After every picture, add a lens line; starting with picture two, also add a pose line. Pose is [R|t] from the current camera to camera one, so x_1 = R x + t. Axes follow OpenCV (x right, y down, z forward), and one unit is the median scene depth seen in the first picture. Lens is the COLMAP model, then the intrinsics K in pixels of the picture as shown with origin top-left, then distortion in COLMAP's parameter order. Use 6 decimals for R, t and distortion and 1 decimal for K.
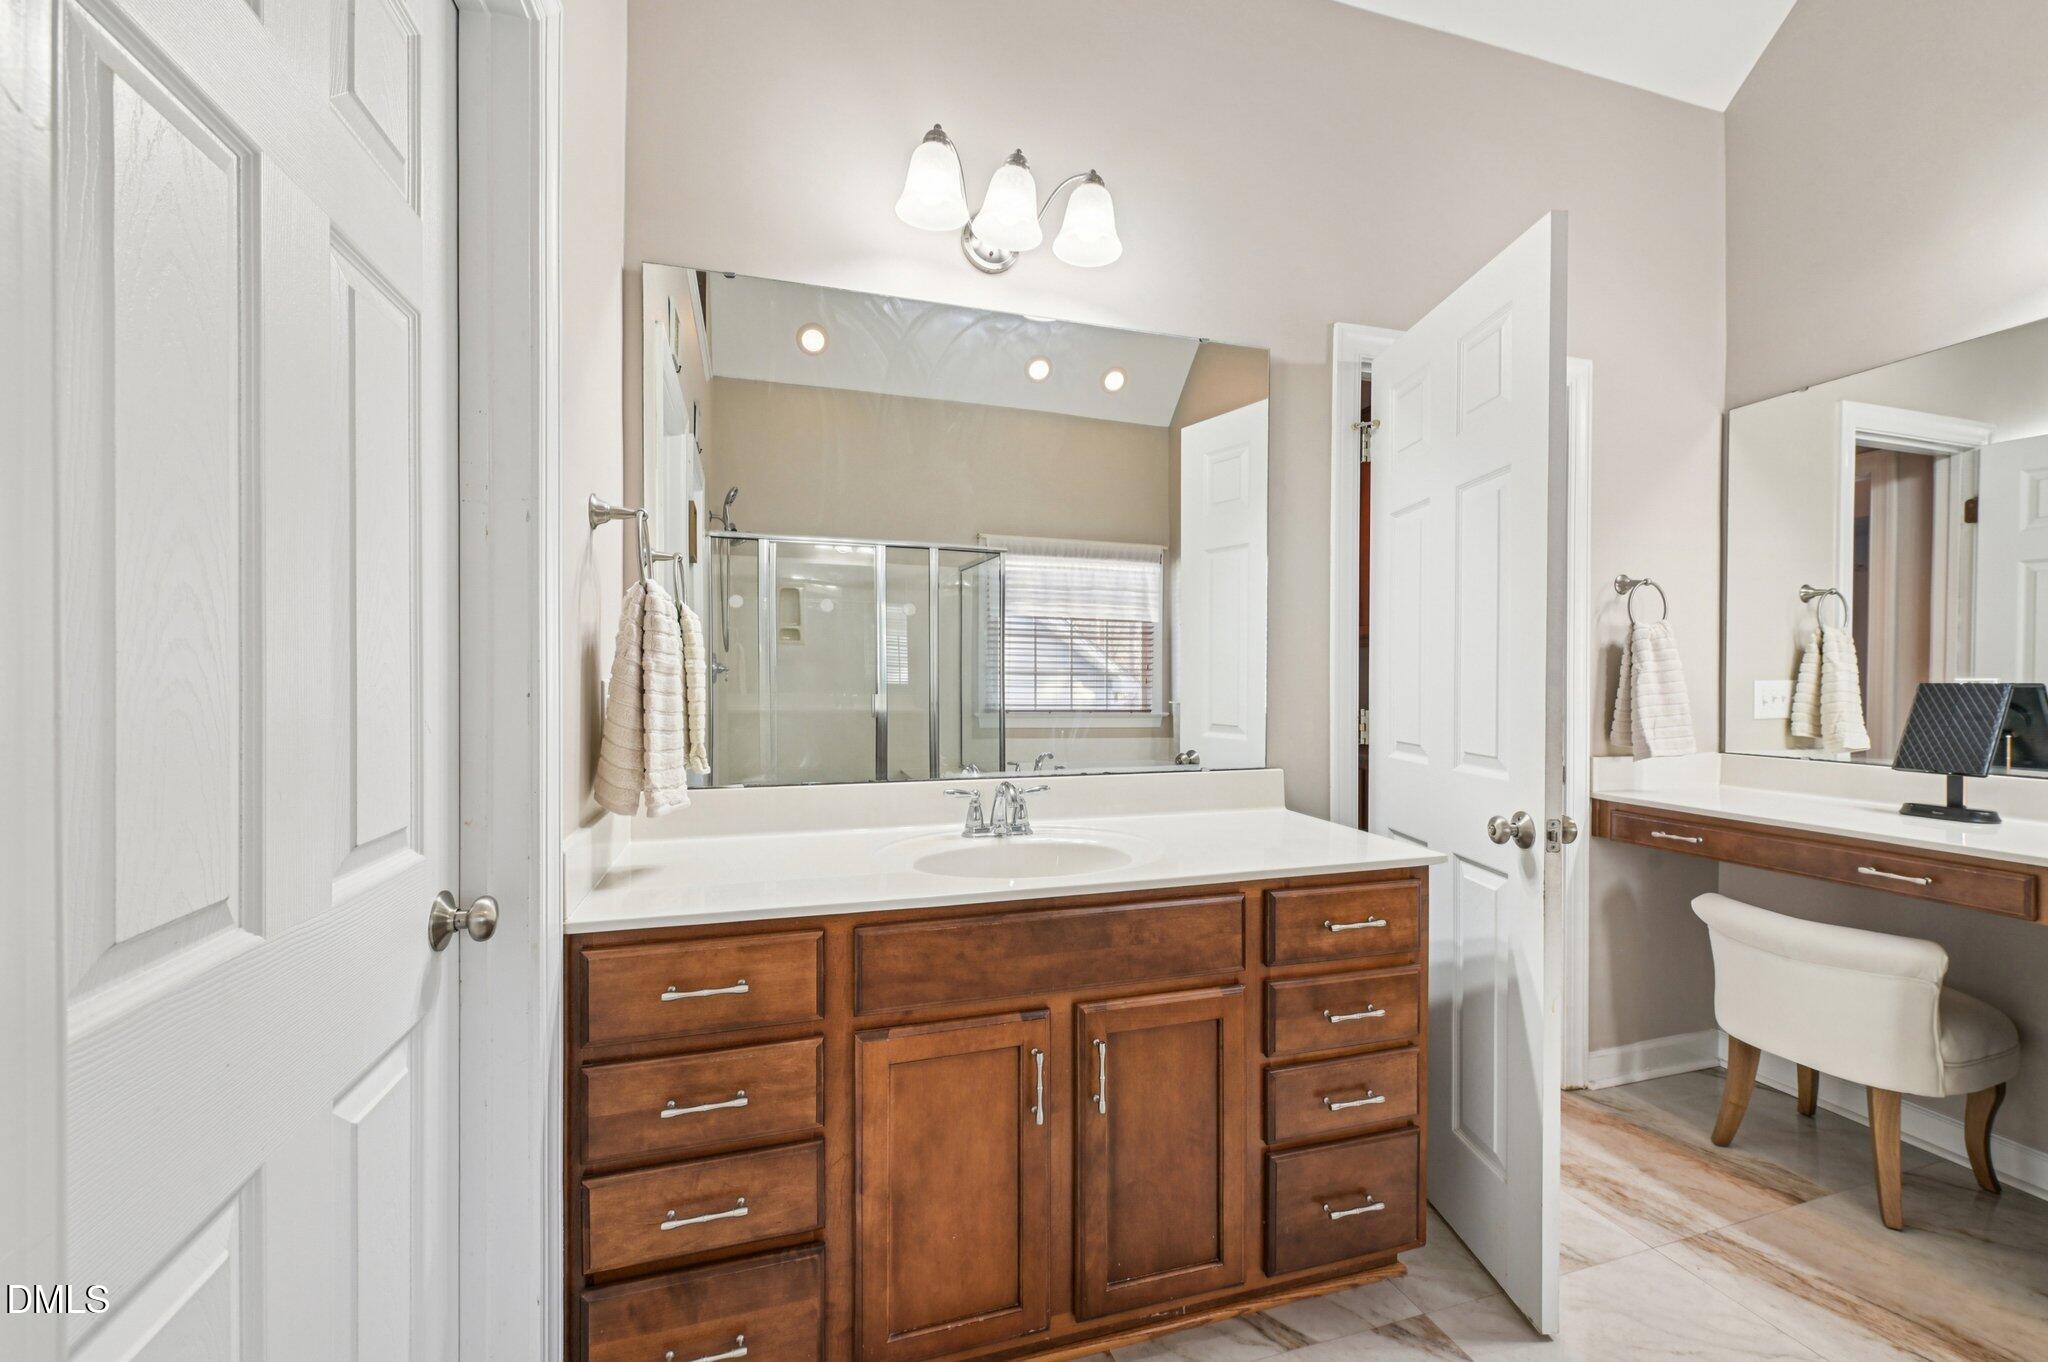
lens RADIAL K [[823.9, 0, 1029.6], [0, 823.9, 690.8], [0, 0, 1]] dist [-0.008734, 0.000020]
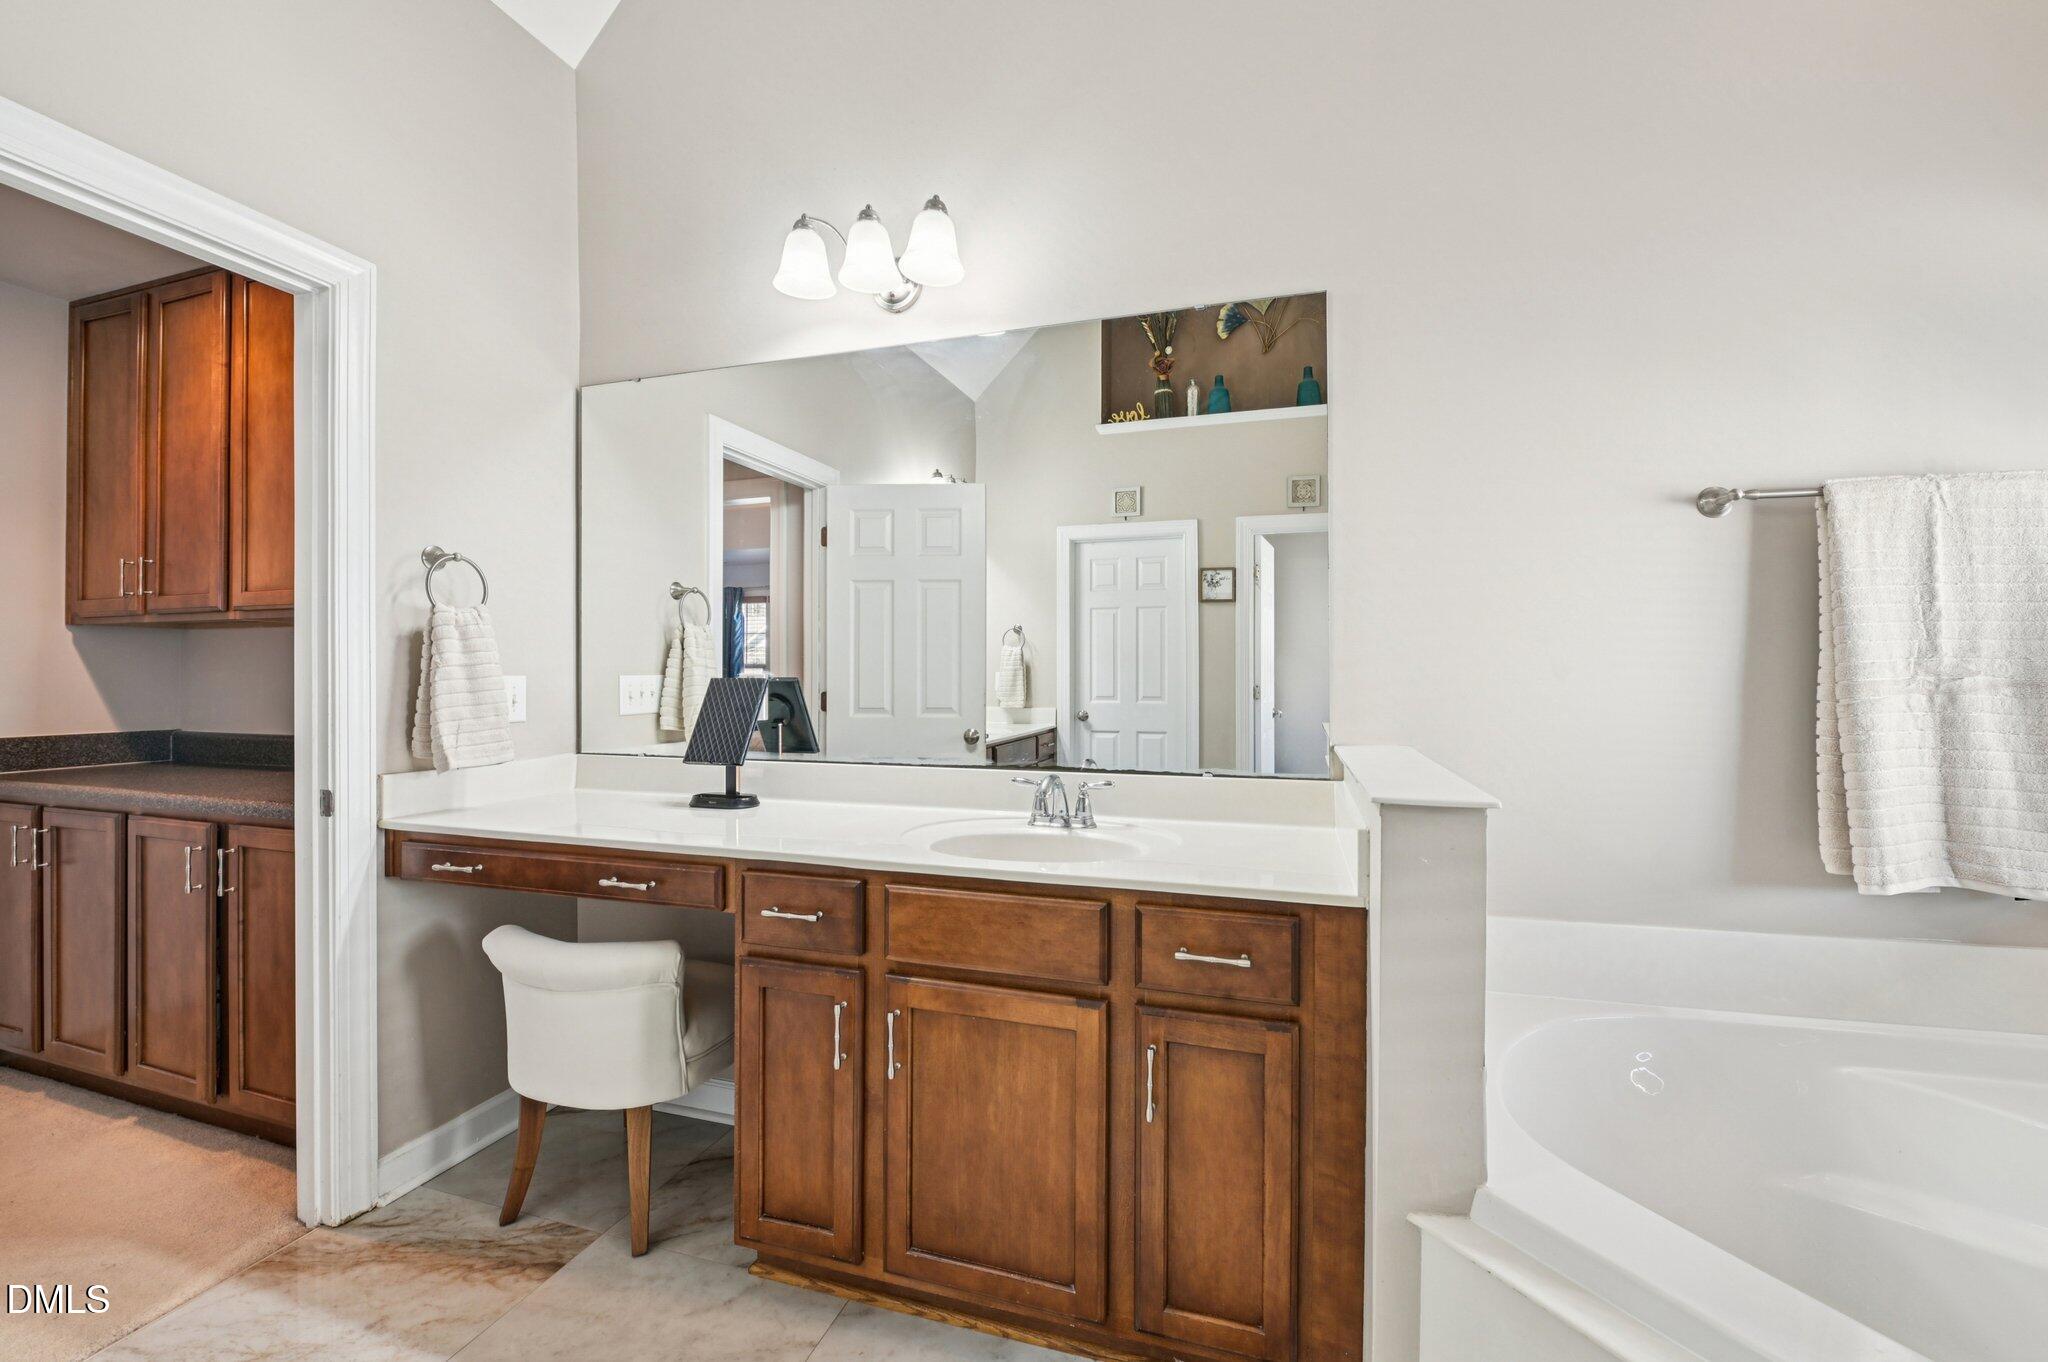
lens RADIAL K [[833.3, 0, 1023.1], [0, 833.3, 670.1], [0, 0, 1]] dist [-0.014076, -0.000263]
pose [[0.565771, 0.001159, 0.824561, 0.385408], [0.012306, 0.999876, -0.009849, -0.003535], [-0.824470, 0.015720, 0.565687, 0.055121]]
